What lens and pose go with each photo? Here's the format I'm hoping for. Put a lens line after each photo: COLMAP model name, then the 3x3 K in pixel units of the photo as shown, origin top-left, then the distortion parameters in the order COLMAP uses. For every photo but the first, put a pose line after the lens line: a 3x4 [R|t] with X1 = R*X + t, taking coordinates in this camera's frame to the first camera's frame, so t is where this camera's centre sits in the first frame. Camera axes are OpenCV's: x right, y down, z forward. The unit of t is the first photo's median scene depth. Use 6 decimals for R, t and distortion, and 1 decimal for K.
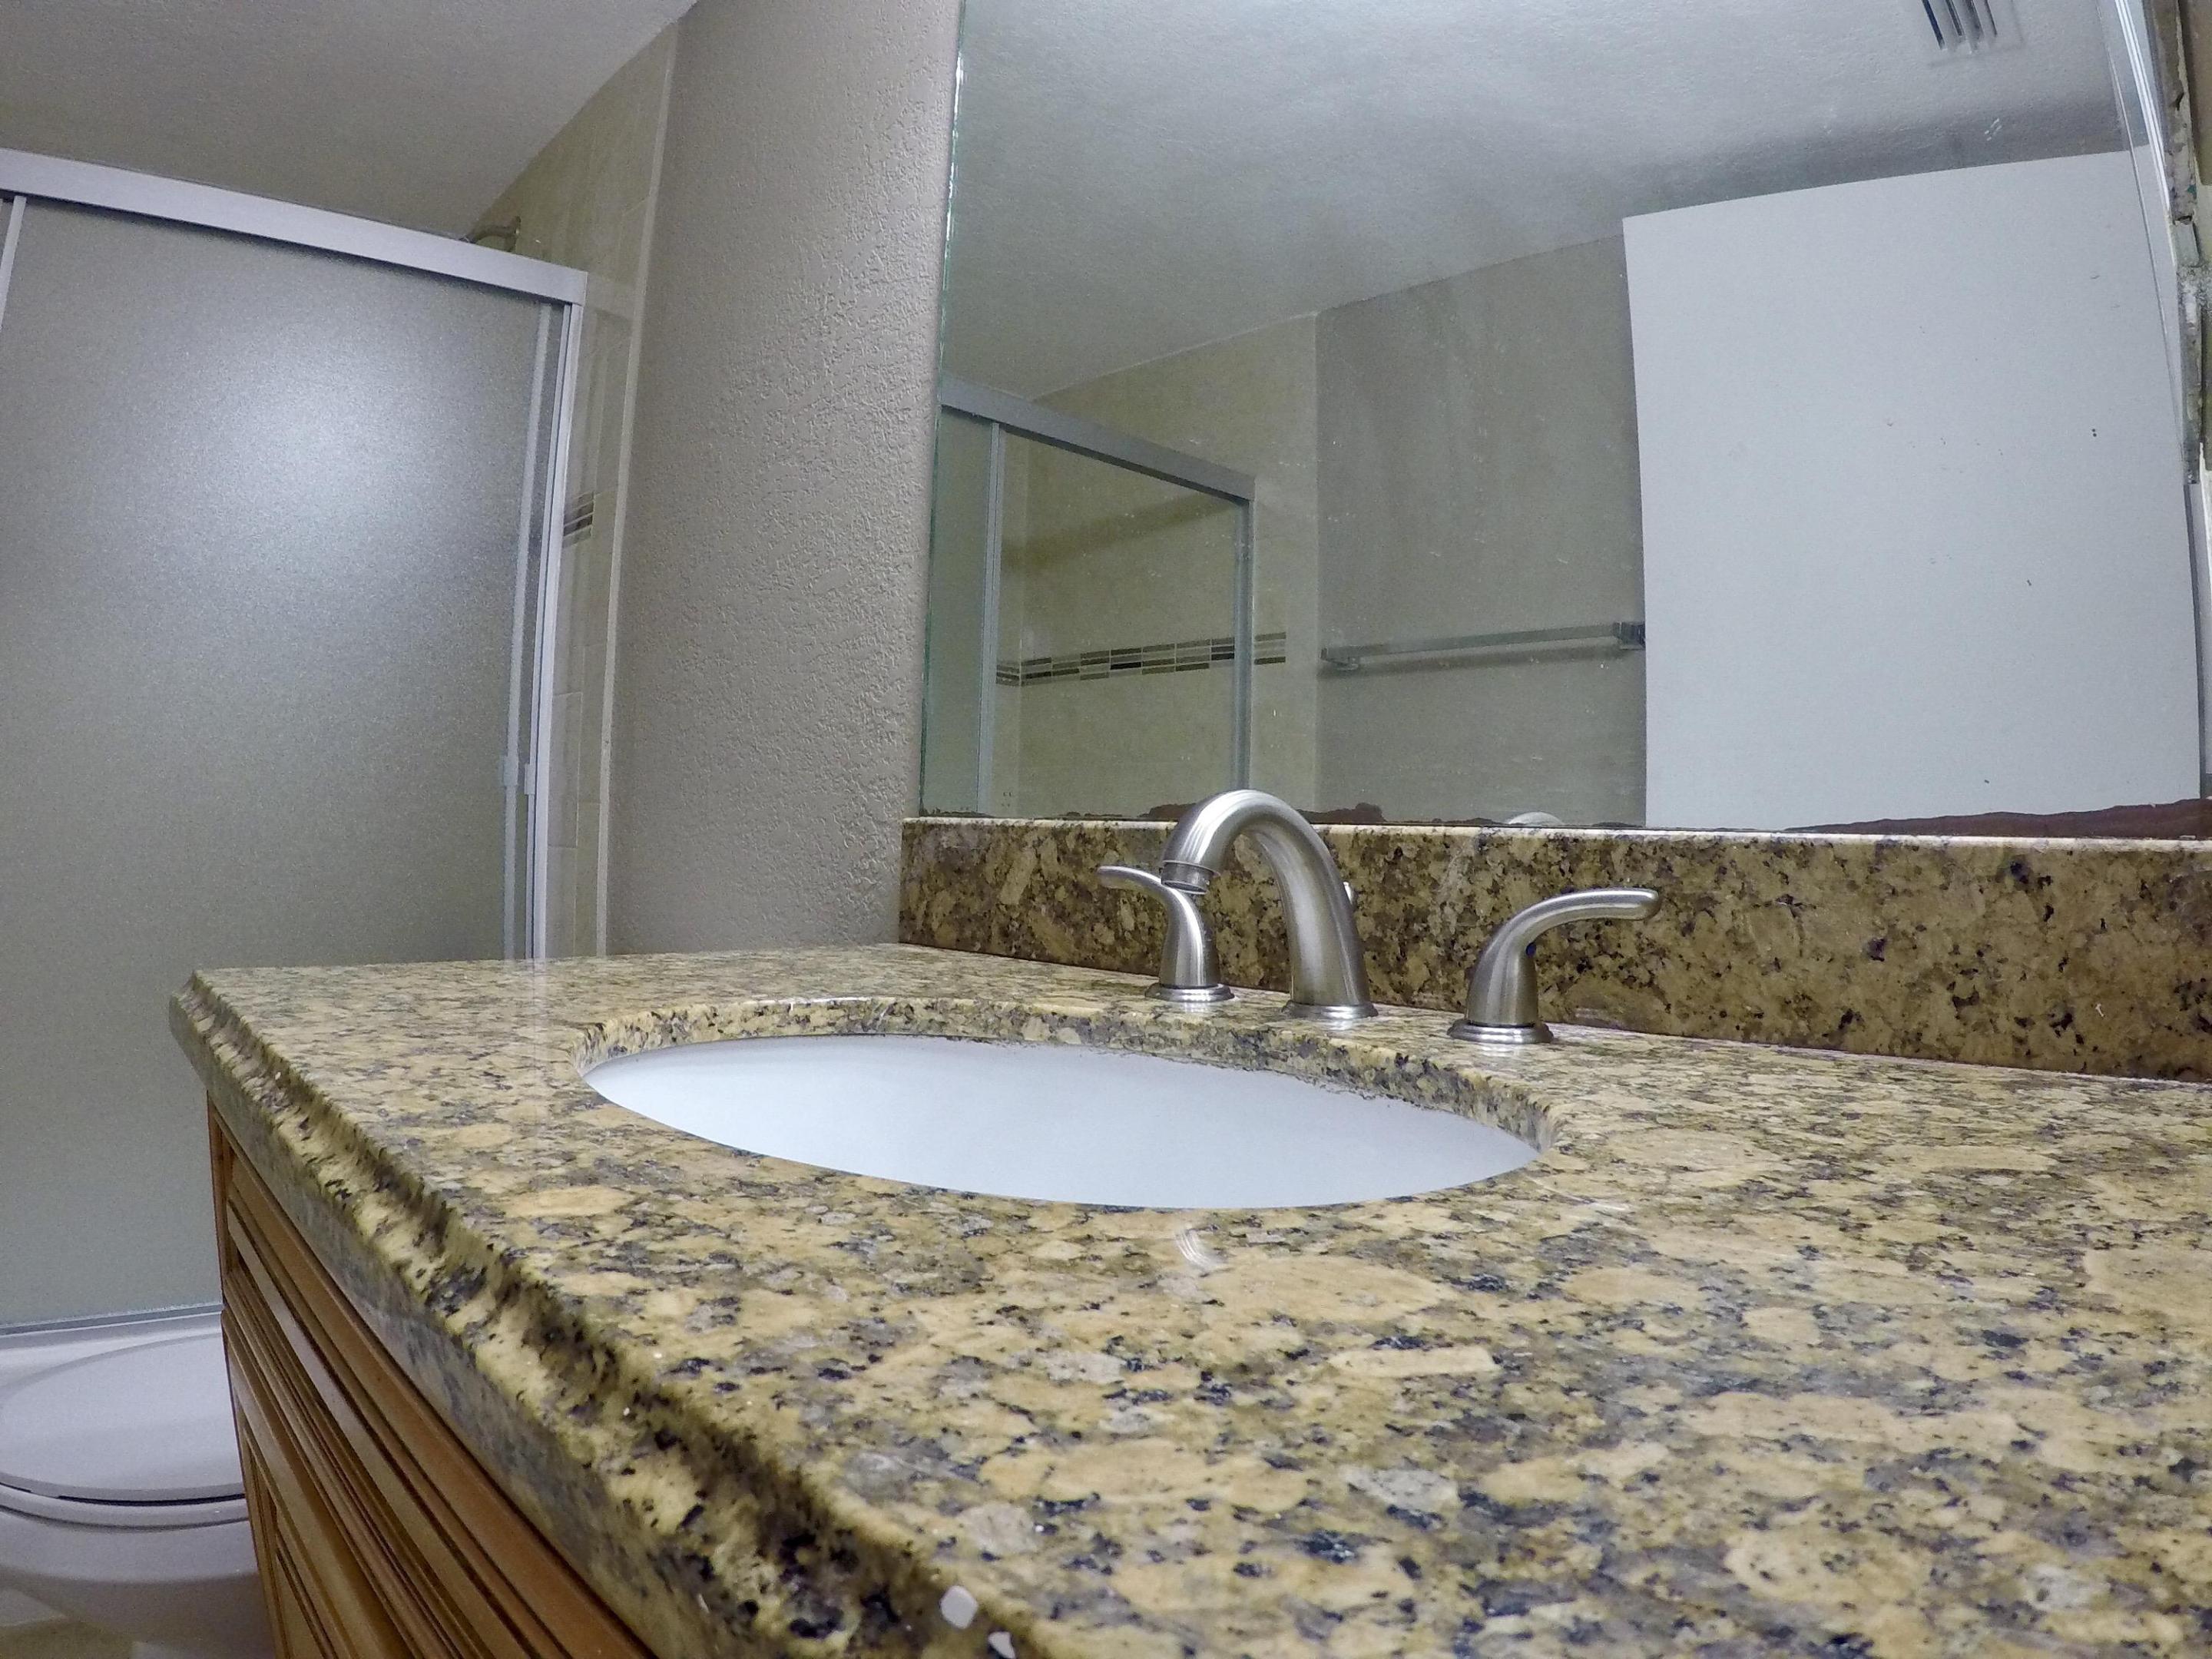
lens RADIAL K [[1411.4, 0, 1089.1], [0, 1411.4, 820.8], [0, 0, 1]] dist [-0.264780, 0.081175]
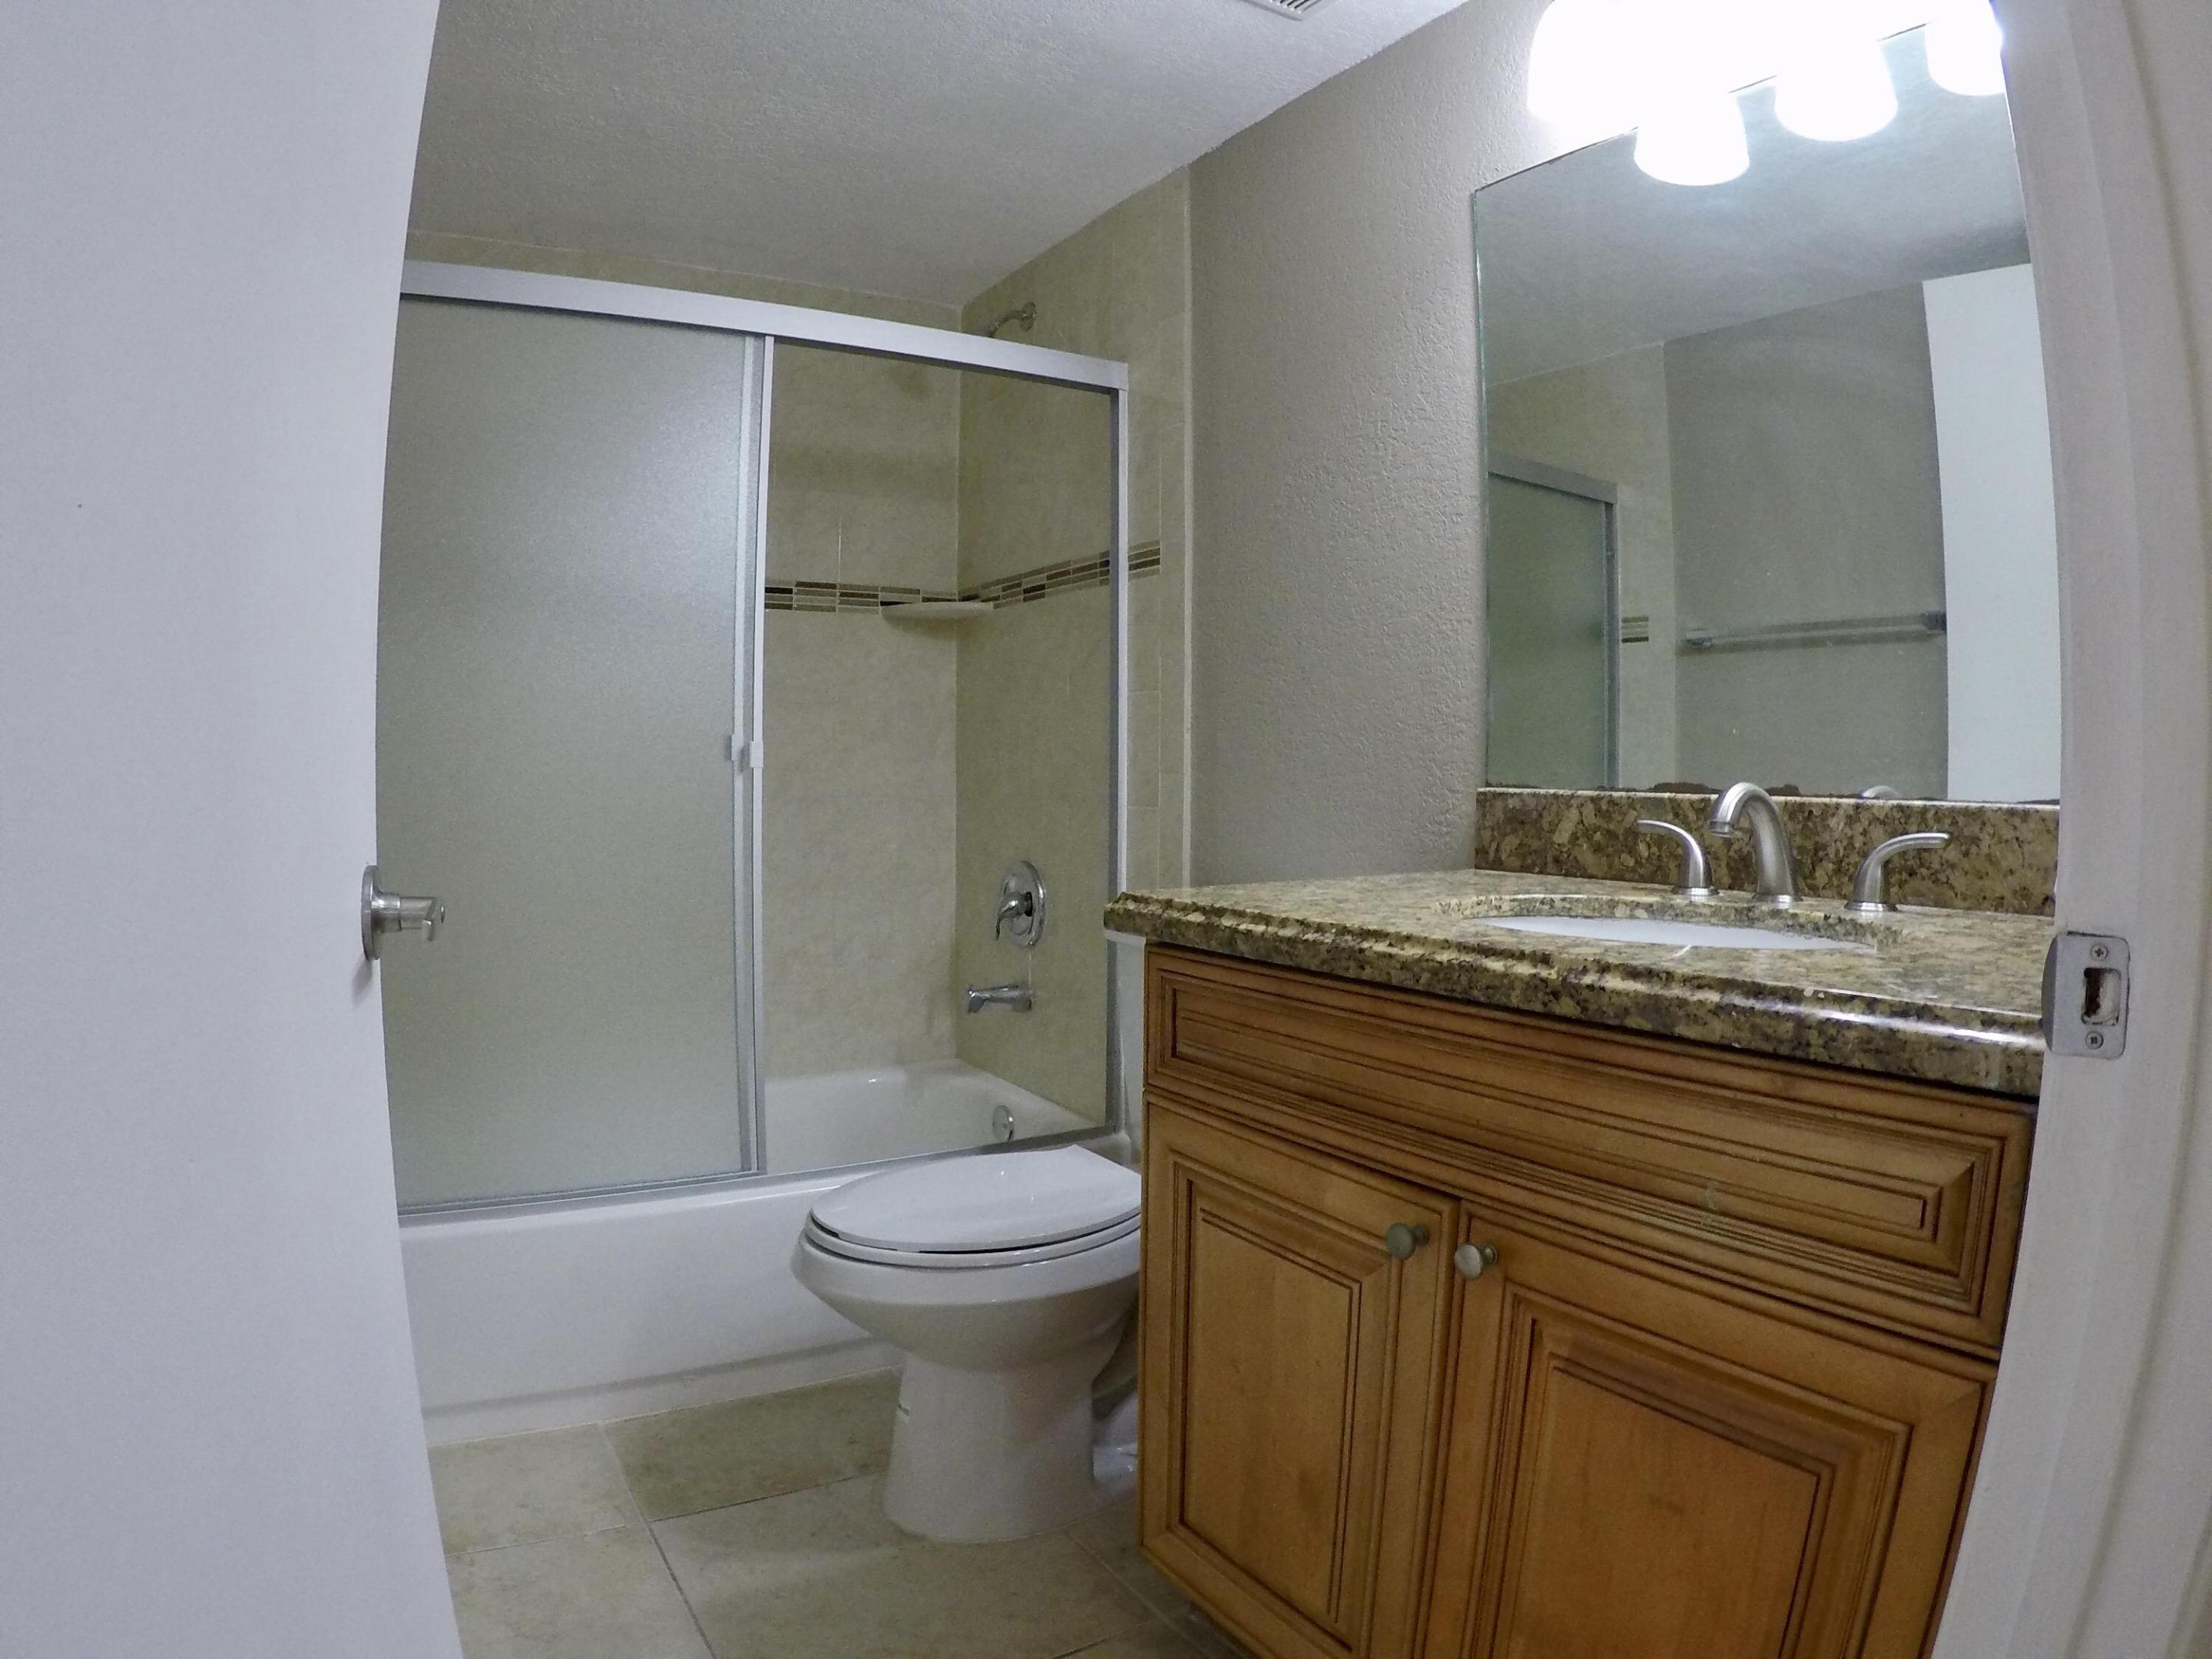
lens RADIAL K [[1411.4, 0, 1089.1], [0, 1411.4, 820.8], [0, 0, 1]] dist [-0.264780, 0.081175]
pose [[0.978680, -0.007691, -0.205248, -0.348877], [0.016038, 0.999109, 0.039032, -0.048073], [0.204765, -0.041491, 0.977931, -0.858402]]
